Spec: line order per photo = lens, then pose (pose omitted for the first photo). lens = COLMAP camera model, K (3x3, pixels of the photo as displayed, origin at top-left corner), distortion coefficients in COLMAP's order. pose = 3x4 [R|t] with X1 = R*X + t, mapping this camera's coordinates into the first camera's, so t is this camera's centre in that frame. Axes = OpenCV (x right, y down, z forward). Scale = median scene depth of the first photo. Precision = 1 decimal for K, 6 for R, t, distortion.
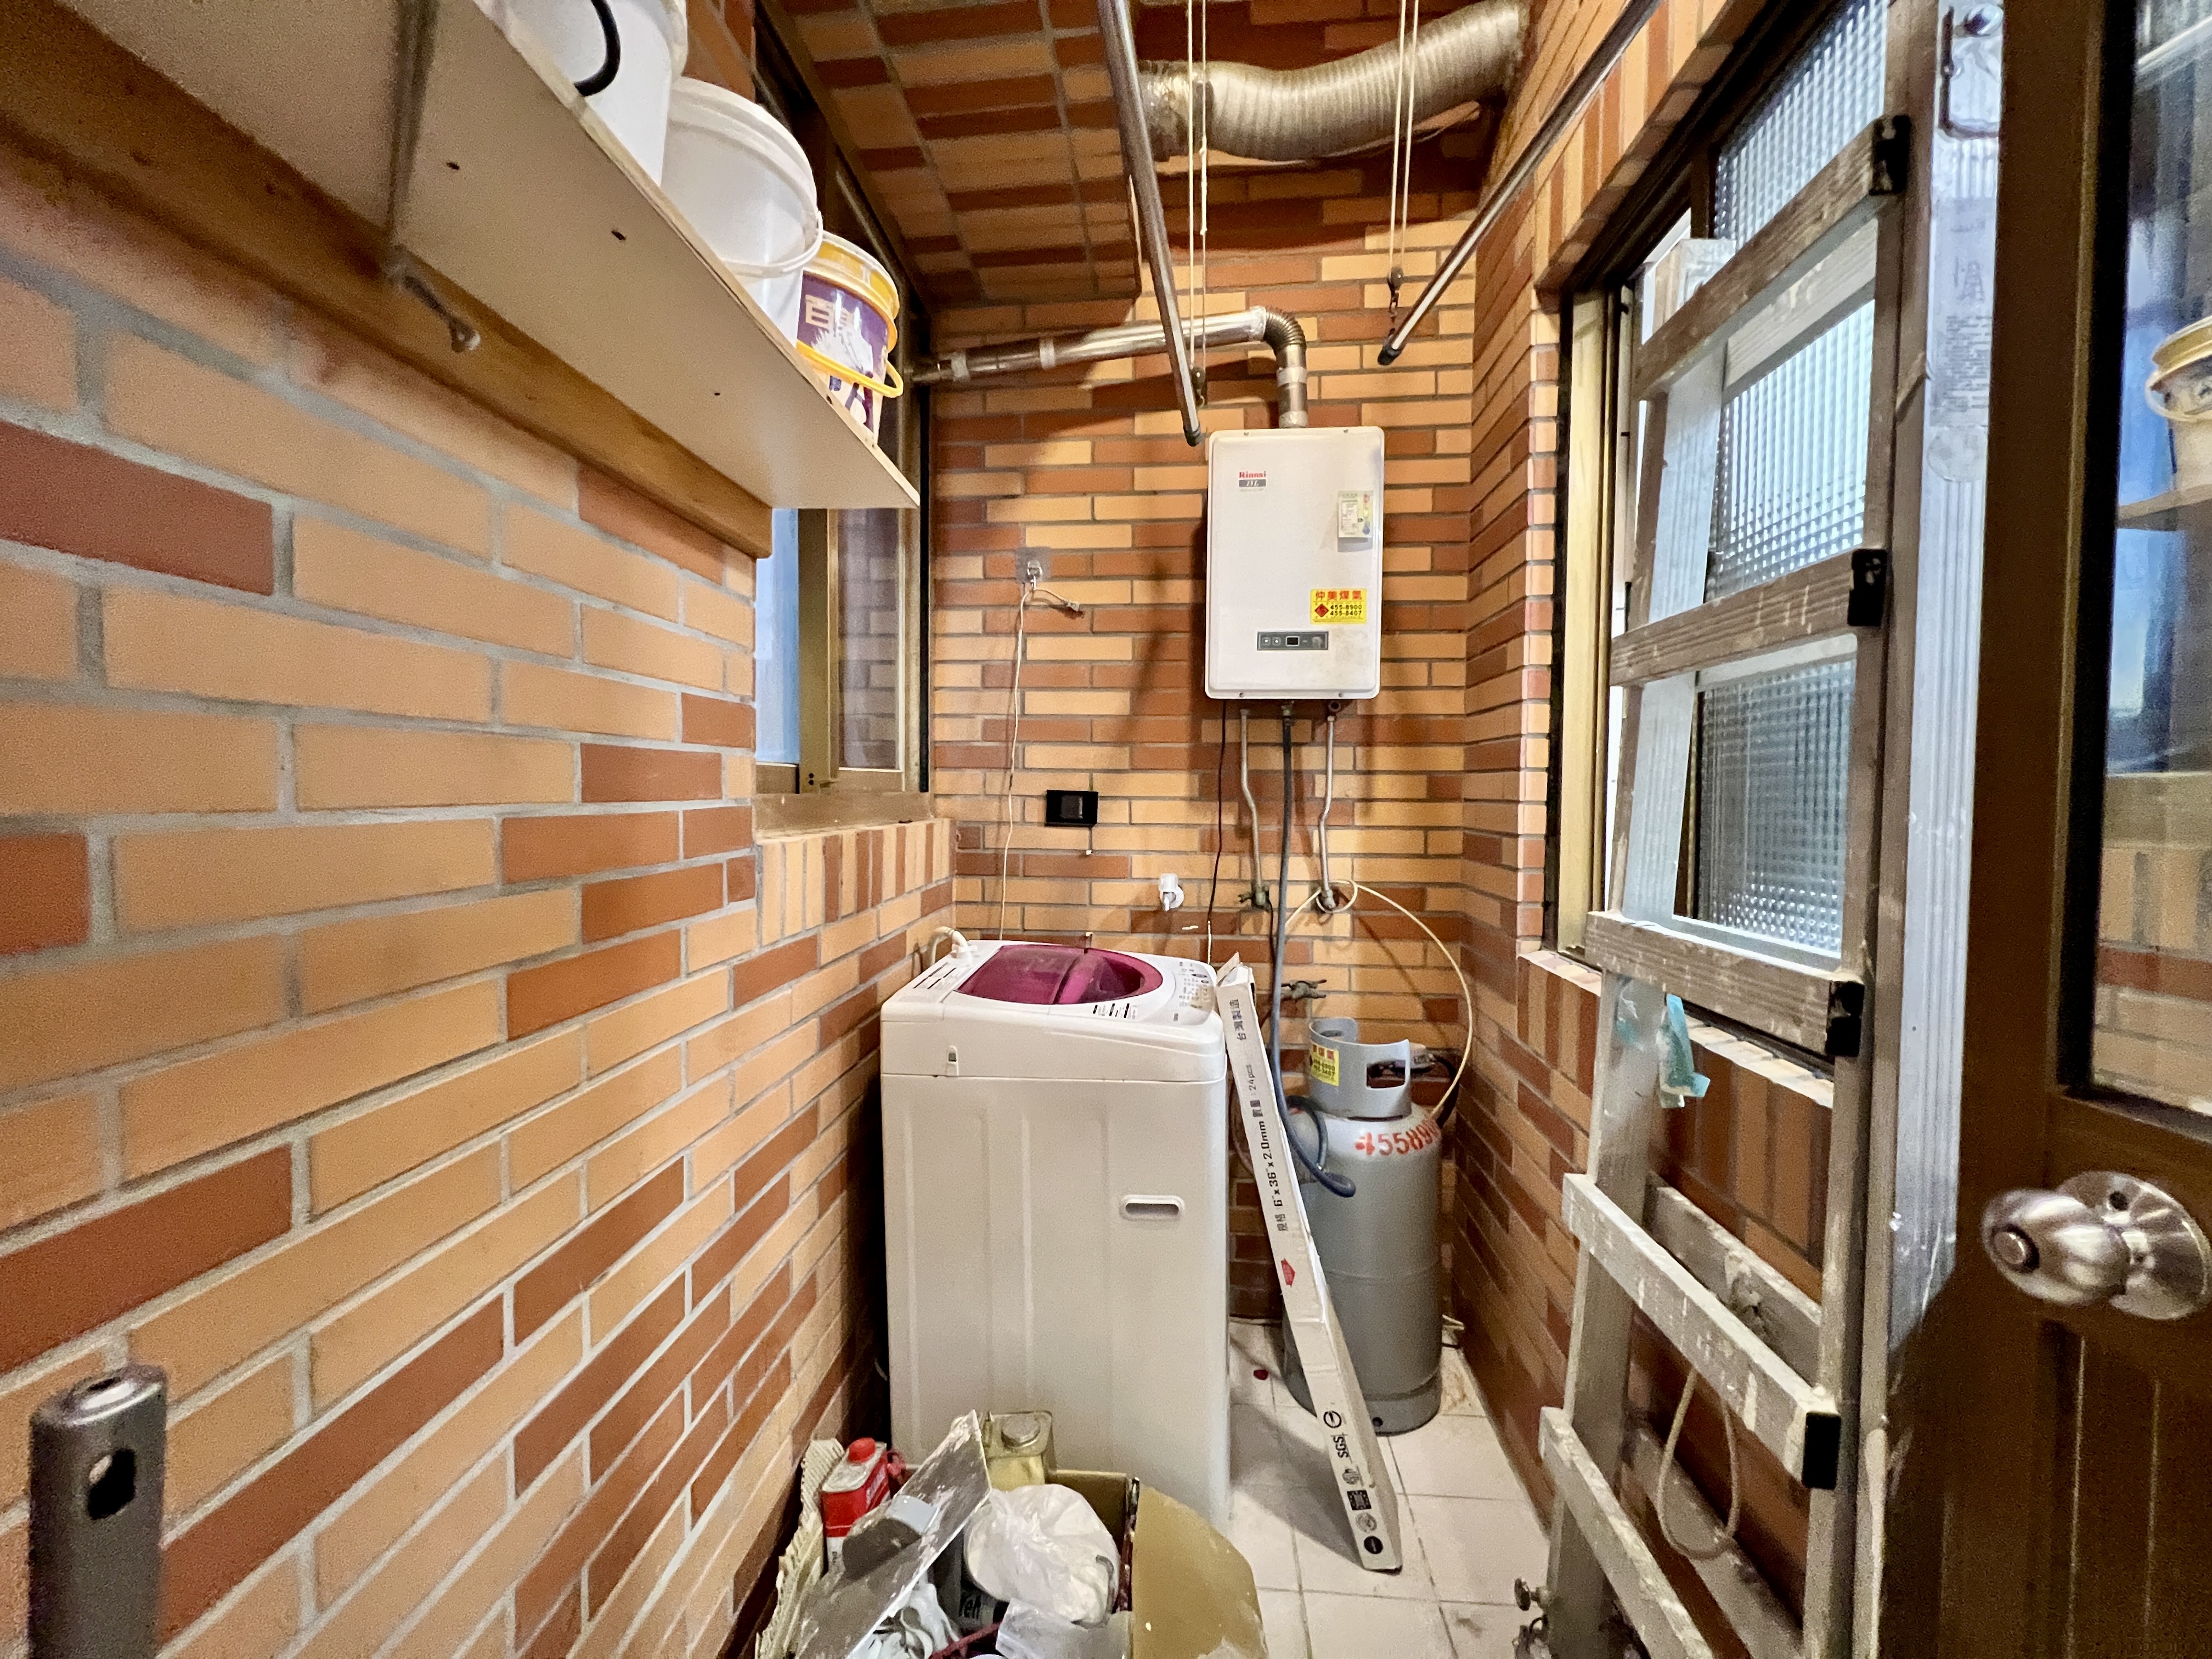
lens RADIAL K [[887.8, 0, 1096.6], [0, 887.8, 833.2], [0, 0, 1]] dist [-0.002242, 0.000472]
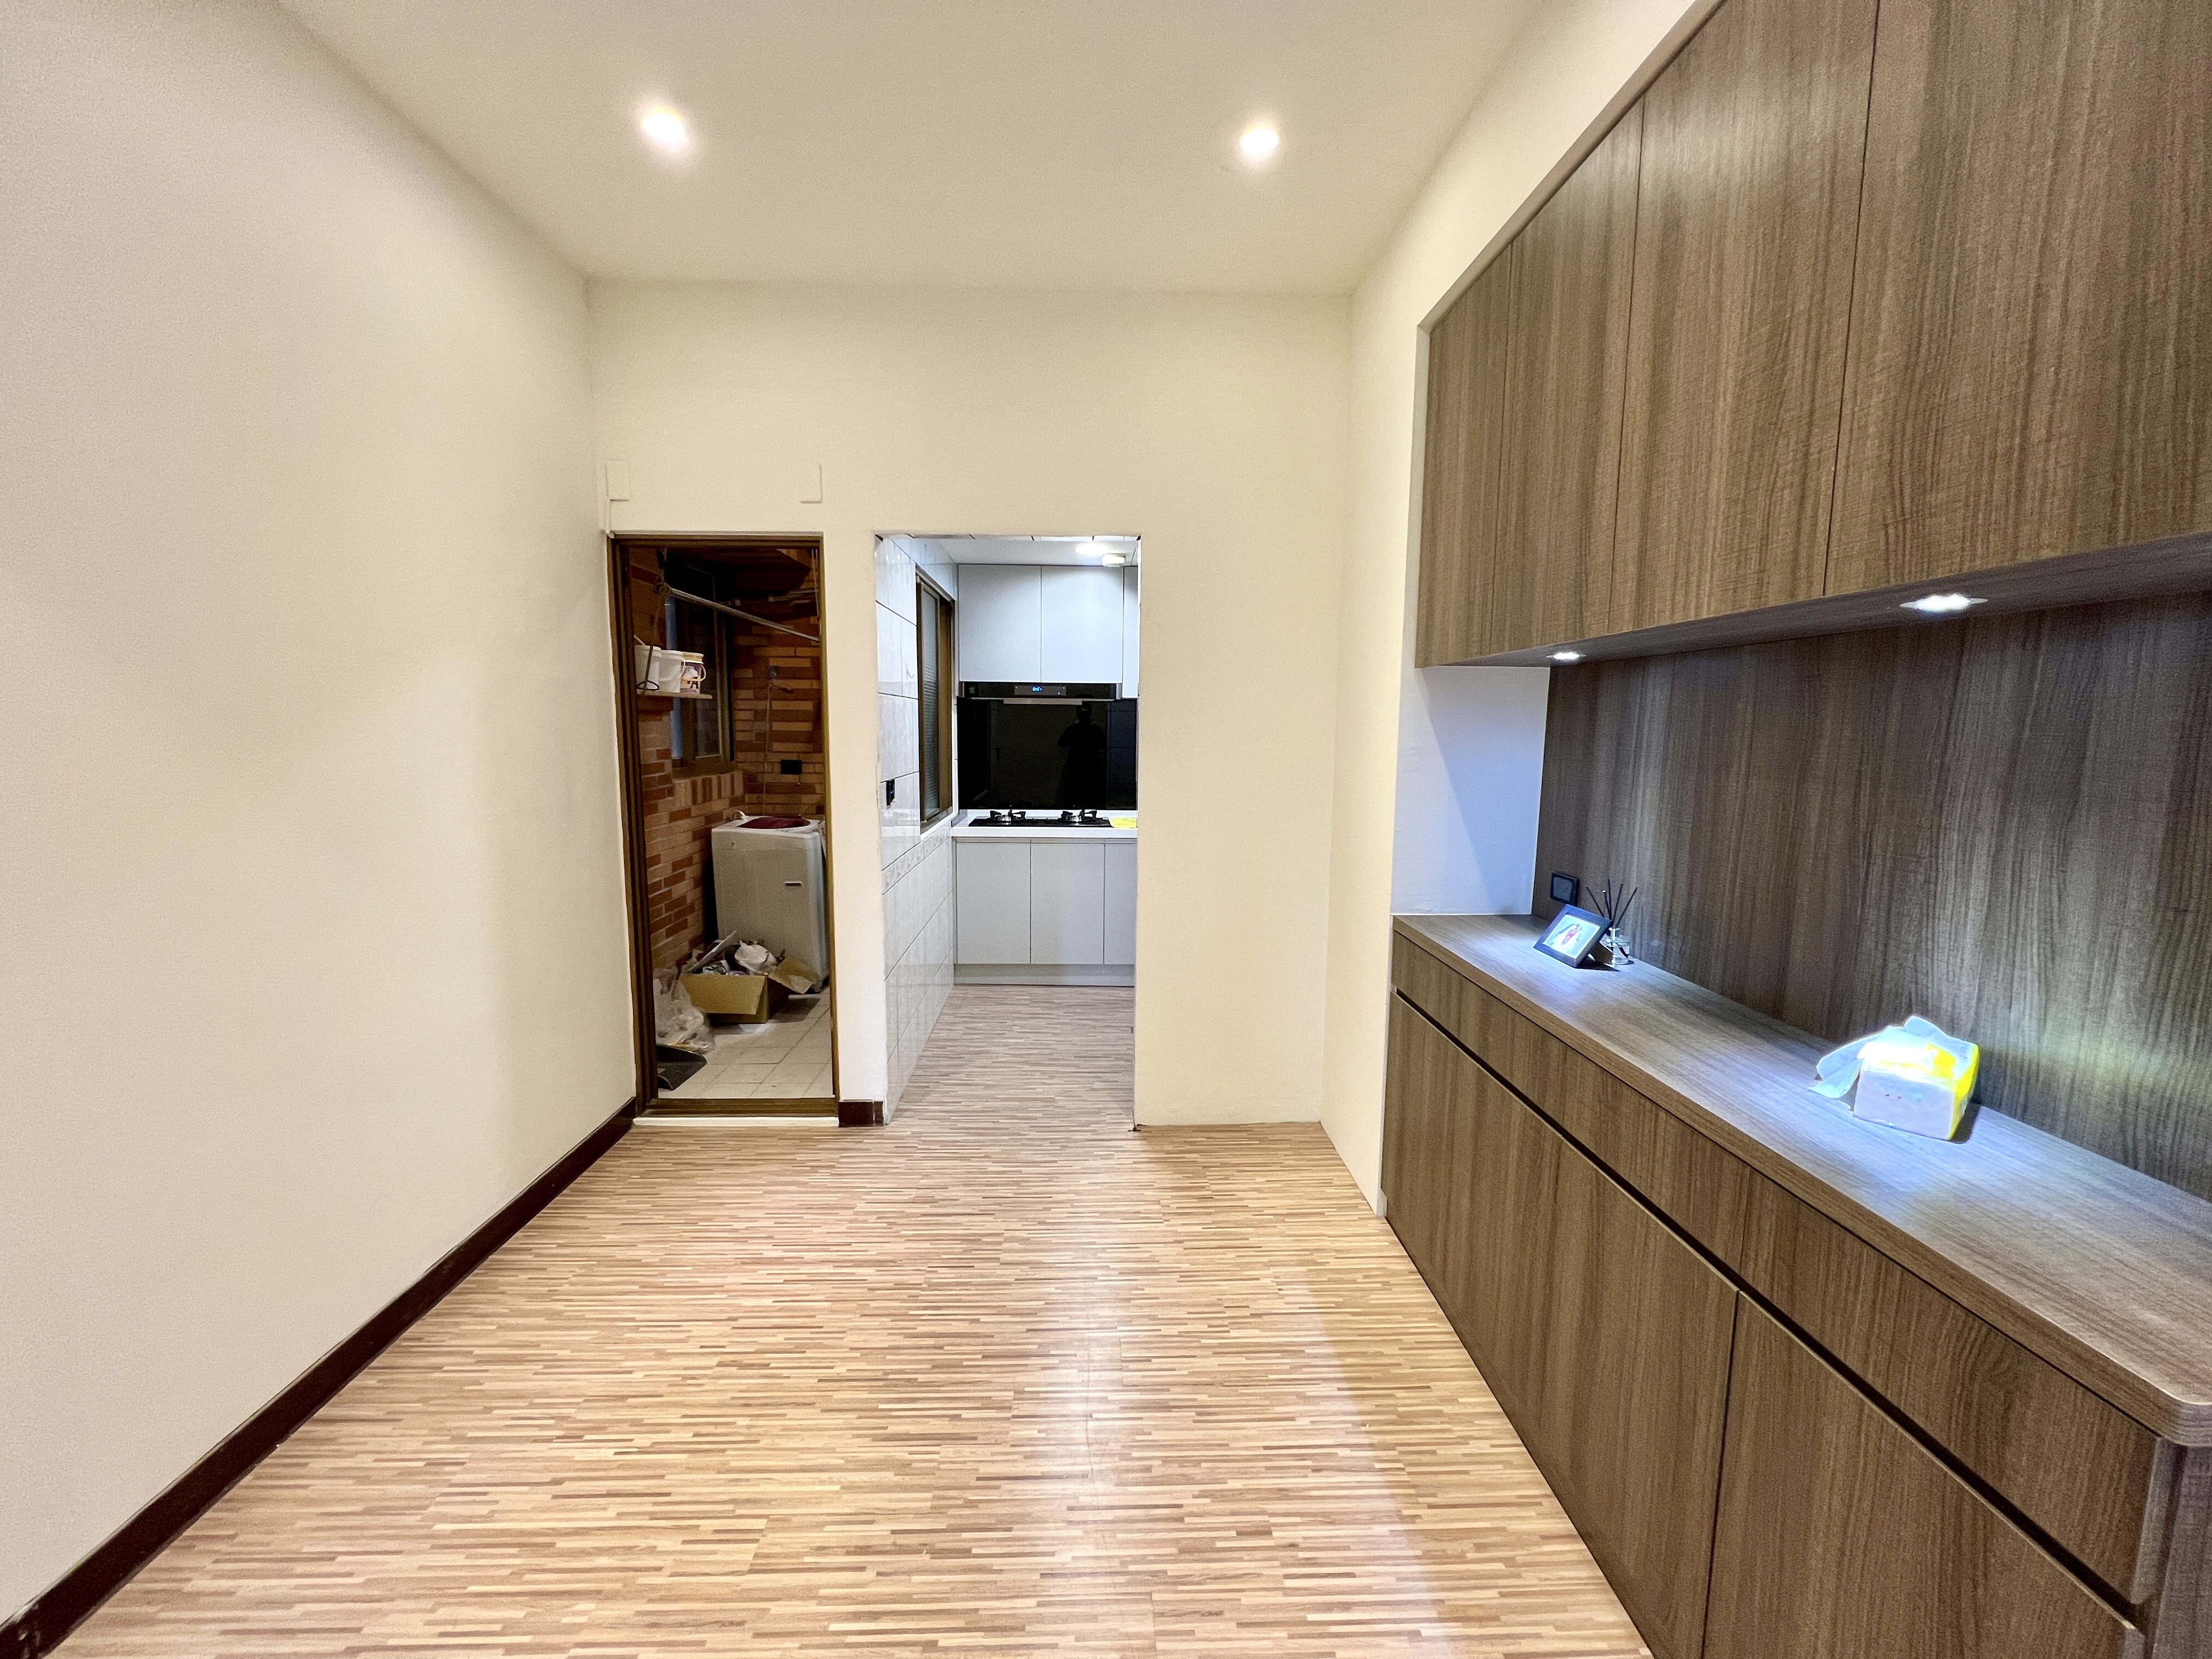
lens RADIAL K [[887.8, 0, 1110.4], [0, 887.8, 831.2], [0, 0, 1]] dist [-0.002242, 0.000472]
pose [[0.990459, -0.015082, 0.136982, 0.549307], [0.004229, 0.996851, 0.079179, -0.042547], [-0.137745, -0.077844, 0.987404, -1.749963]]
